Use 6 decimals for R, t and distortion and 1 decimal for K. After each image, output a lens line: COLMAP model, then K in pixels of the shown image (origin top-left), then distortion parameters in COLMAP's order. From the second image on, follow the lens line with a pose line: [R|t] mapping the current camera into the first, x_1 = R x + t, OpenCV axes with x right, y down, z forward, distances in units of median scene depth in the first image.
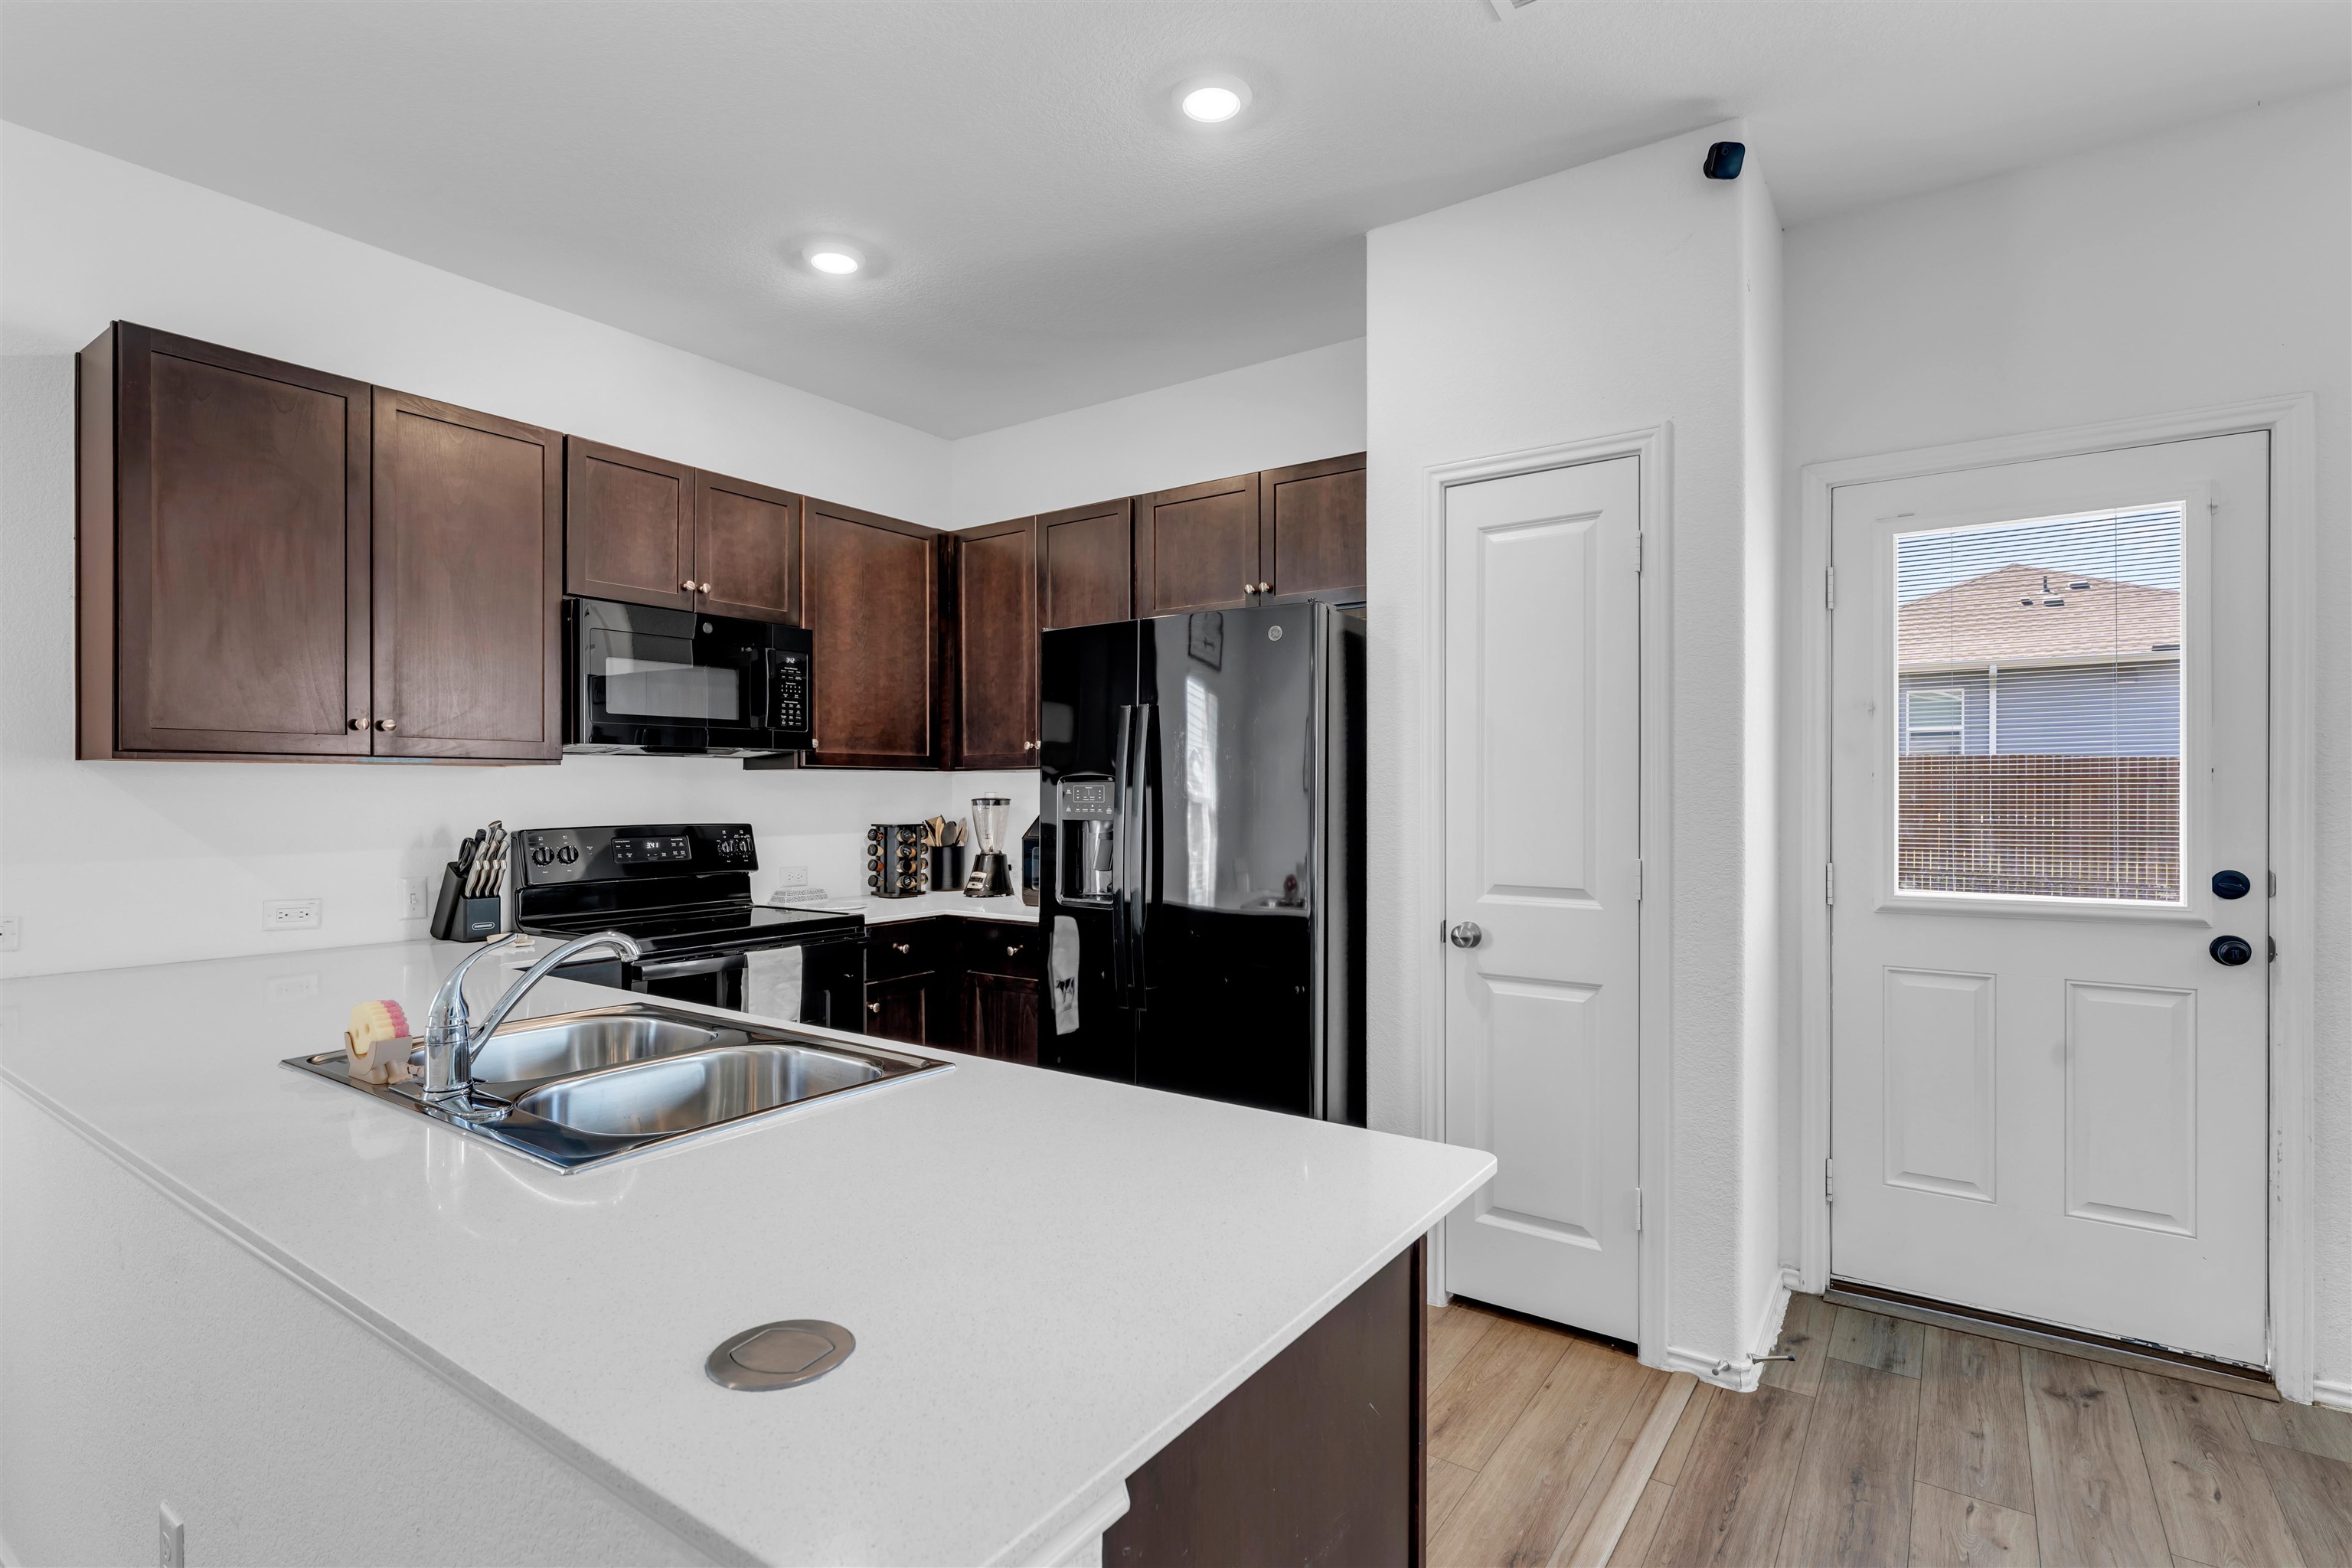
lens RADIAL K [[1122.5, 0, 1149.1], [0, 1122.5, 796.8], [0, 0, 1]] dist [-0.002283, 0.003908]
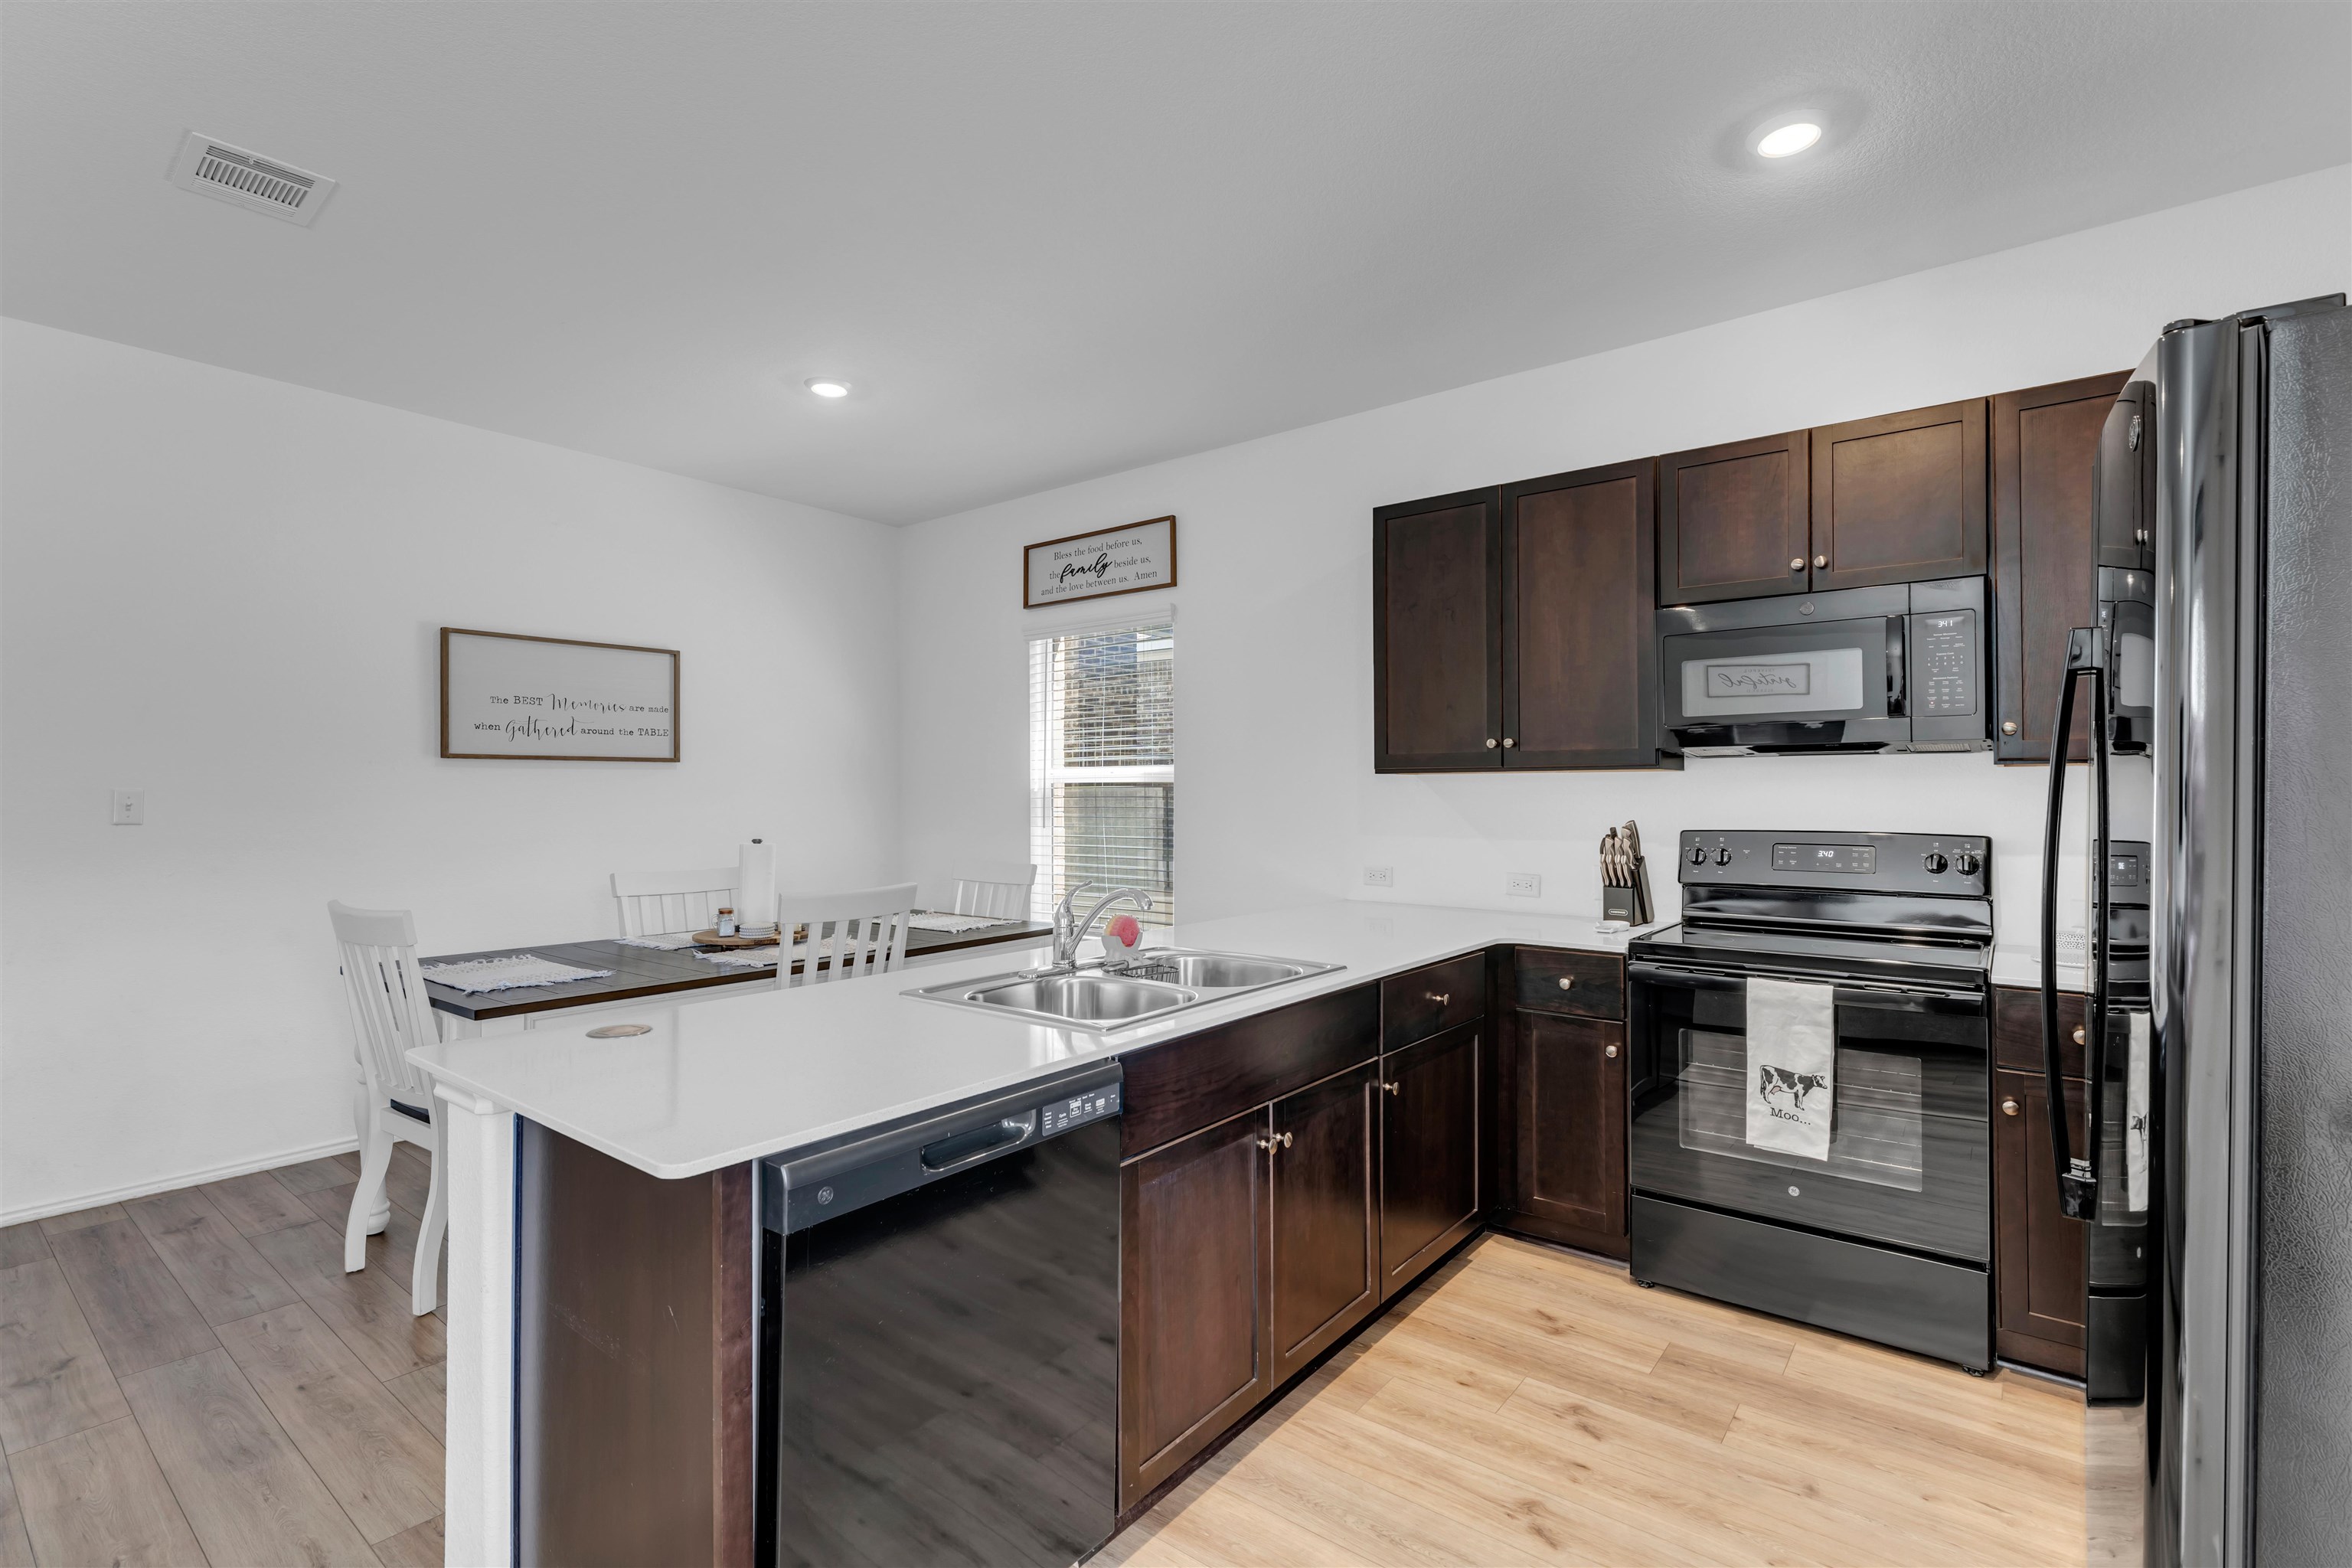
lens RADIAL K [[1083.5, 0, 1139.5], [0, 1083.5, 795.1], [0, 0, 1]] dist [-0.001359, -0.000383]
pose [[-0.071363, 0.003186, -0.997445, 0.551945], [-0.003360, 0.999988, 0.003435, -0.006657], [0.997445, 0.003597, -0.071352, 0.612056]]
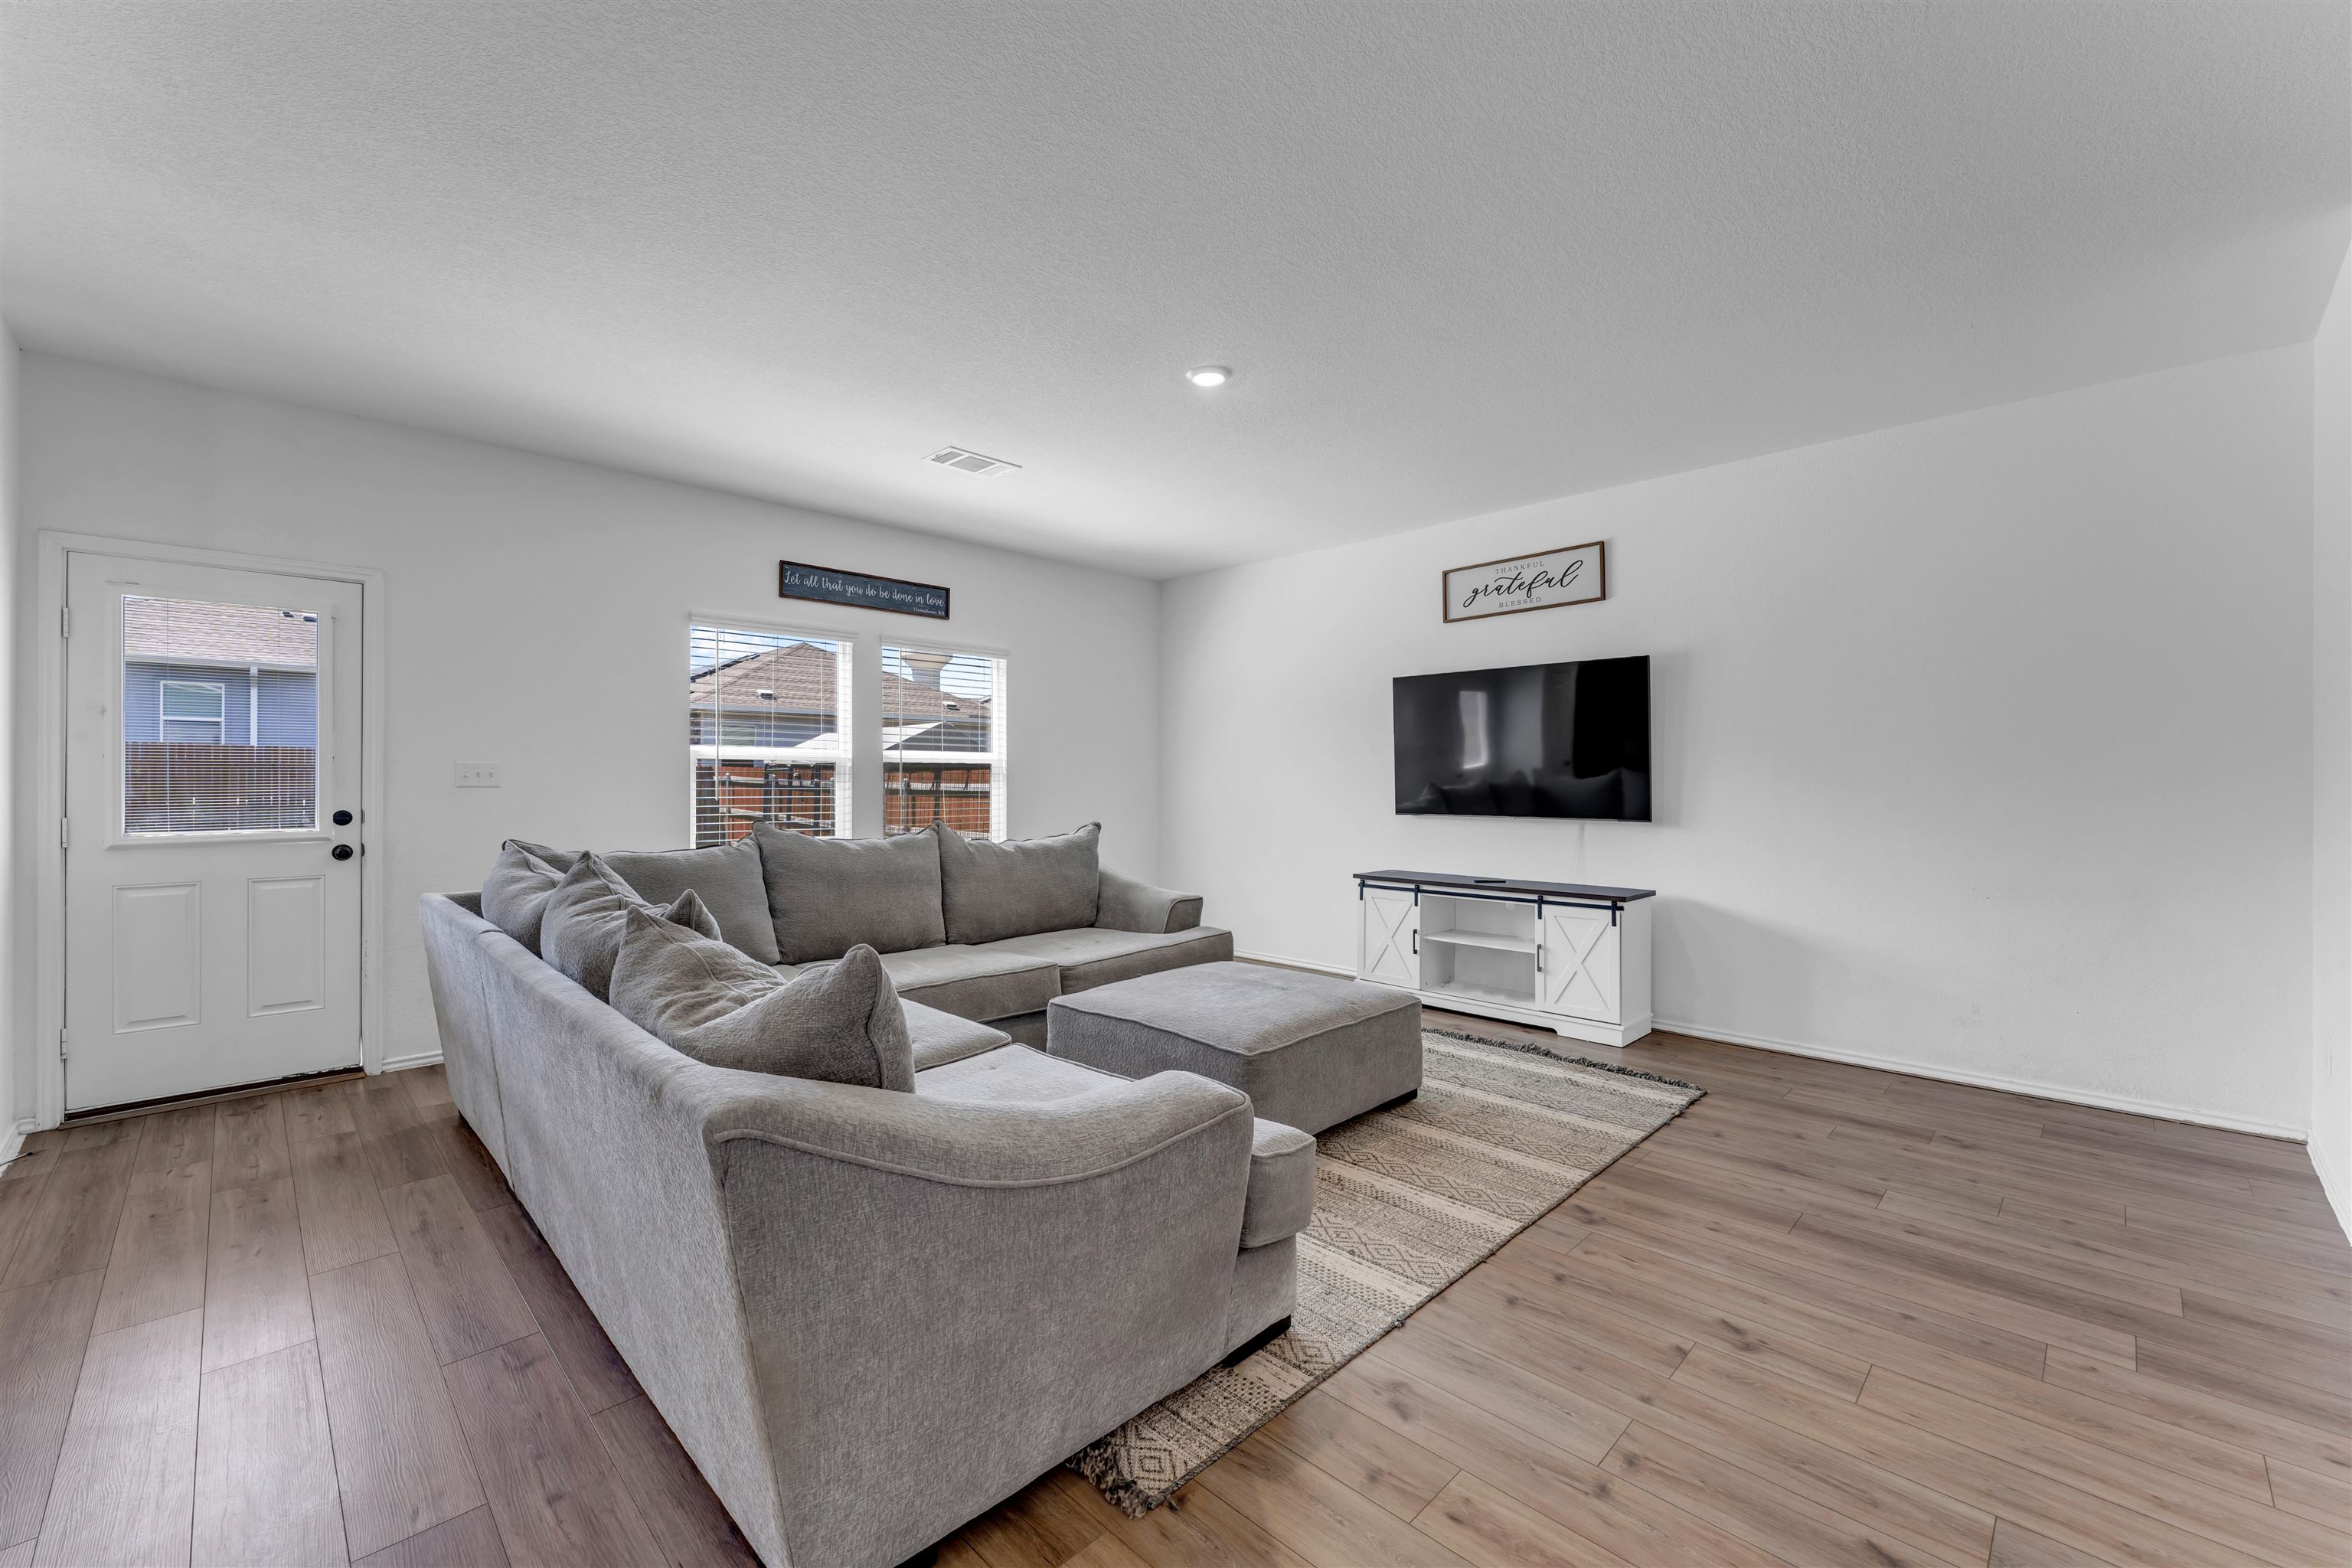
lens RADIAL K [[953.9, 0, 1220.1], [0, 953.9, 776.0], [0, 0, 1]] dist [0.002095, -0.002129]
pose [[0.141016, 0.004653, 0.989996, -0.357481], [0.004951, 0.999973, -0.005405, 0.018659], [-0.989995, 0.005664, 0.140989, -0.581353]]
